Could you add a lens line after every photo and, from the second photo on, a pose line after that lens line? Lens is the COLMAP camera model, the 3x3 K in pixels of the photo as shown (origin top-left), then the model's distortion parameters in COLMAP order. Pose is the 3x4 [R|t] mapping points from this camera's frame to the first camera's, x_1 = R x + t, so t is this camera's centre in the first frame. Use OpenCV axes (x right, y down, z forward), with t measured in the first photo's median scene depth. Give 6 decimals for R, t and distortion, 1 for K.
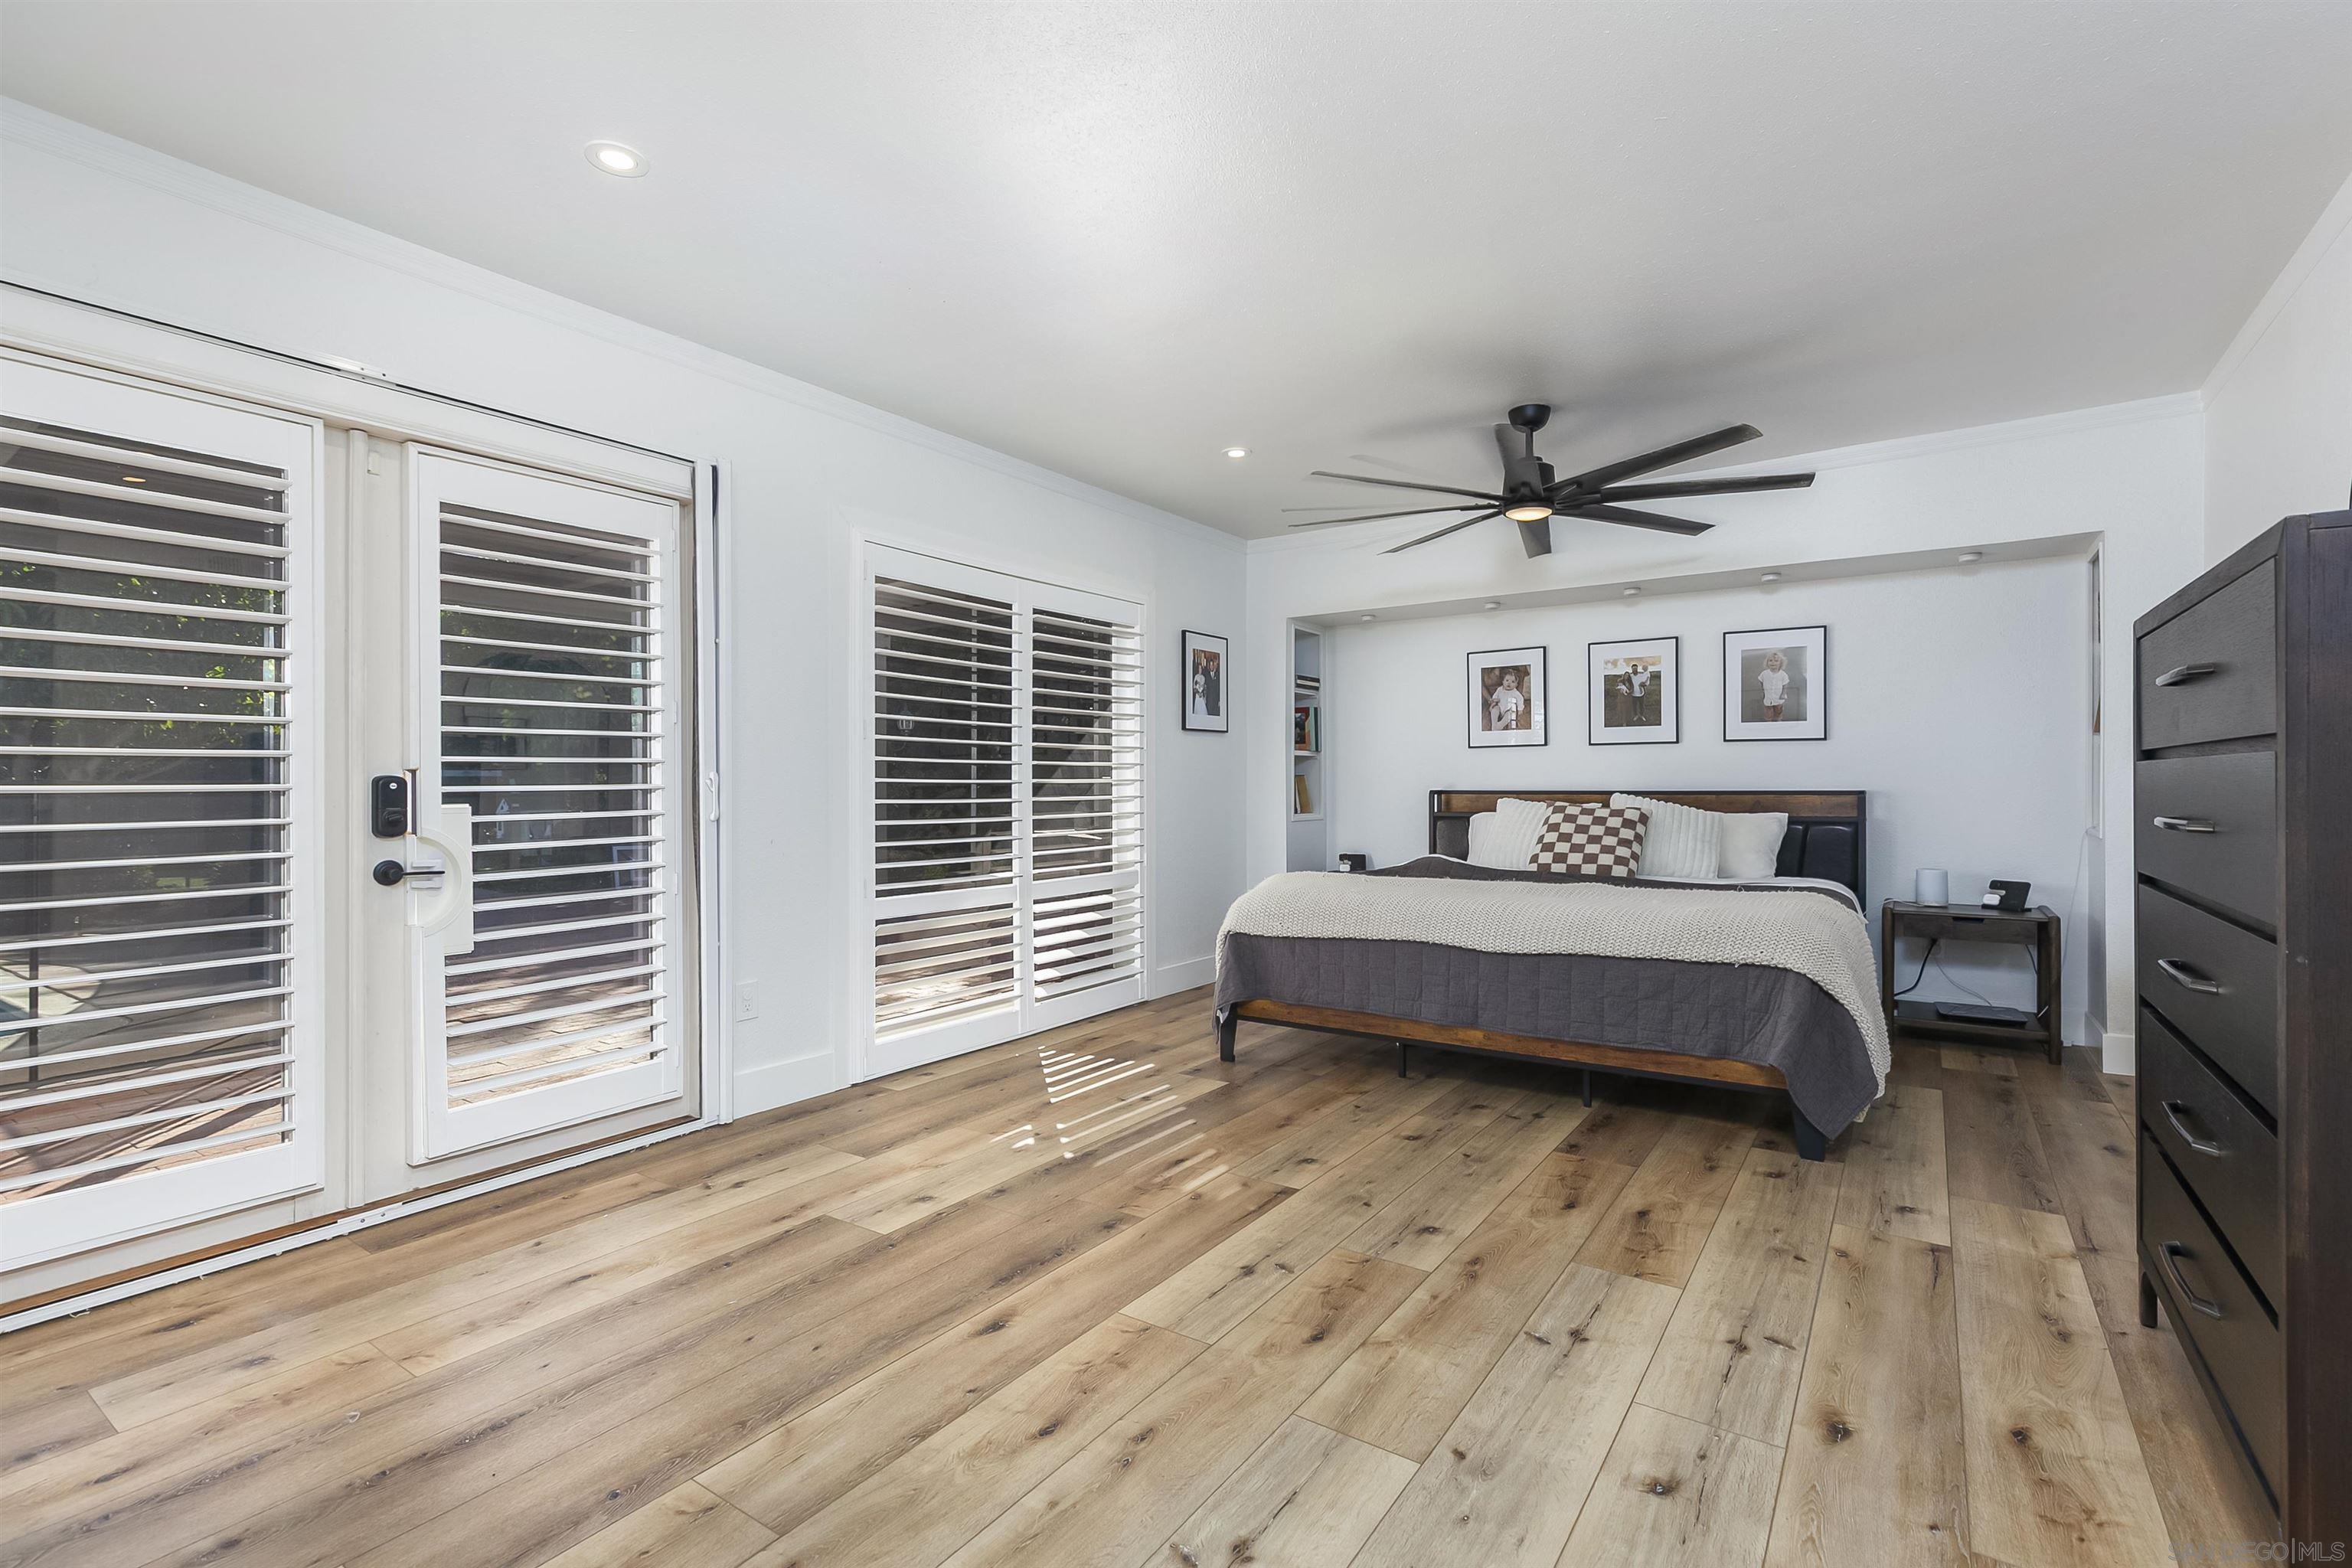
lens RADIAL K [[1067.5, 0, 1180.3], [0, 1067.5, 778.1], [0, 0, 1]] dist [0.013301, -0.000895]
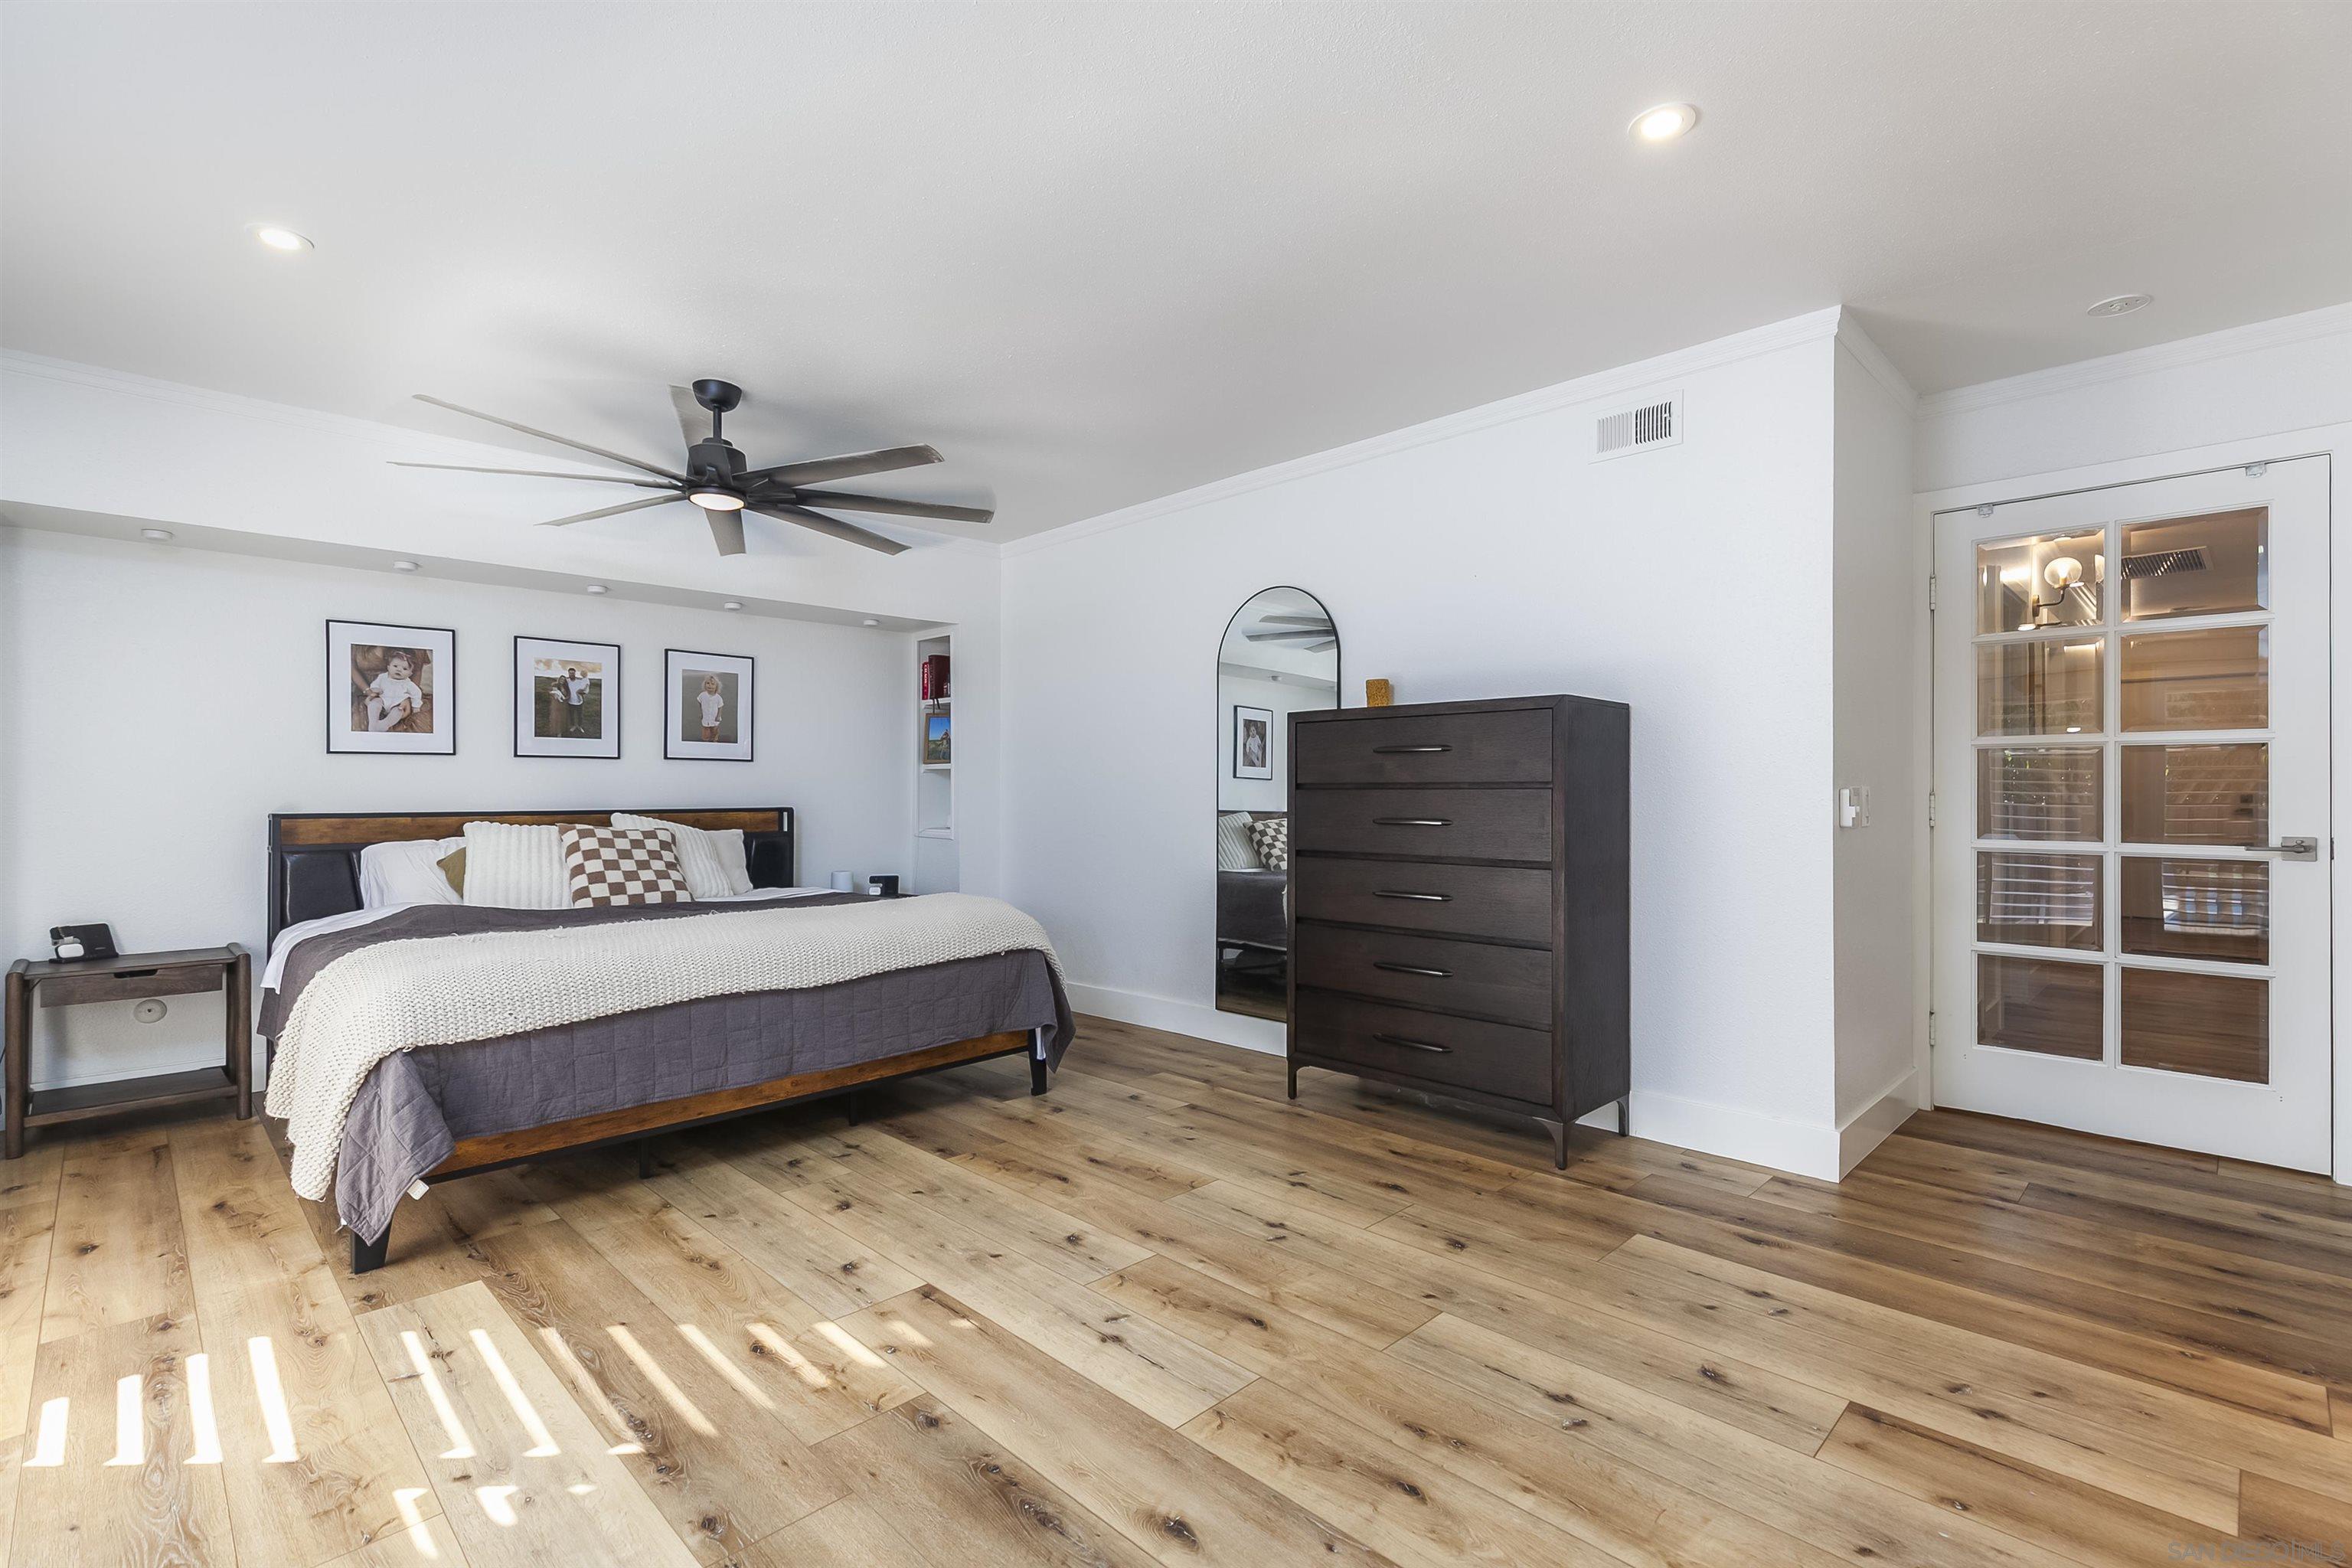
lens RADIAL K [[1067.5, 0, 1182.1], [0, 1067.5, 795.4], [0, 0, 1]] dist [0.013301, -0.000895]
pose [[0.174124, 0.000180, 0.984724, -0.504315], [-0.003964, 0.999992, 0.000518, -0.004246], [-0.984716, -0.003994, 0.174123, 0.474829]]
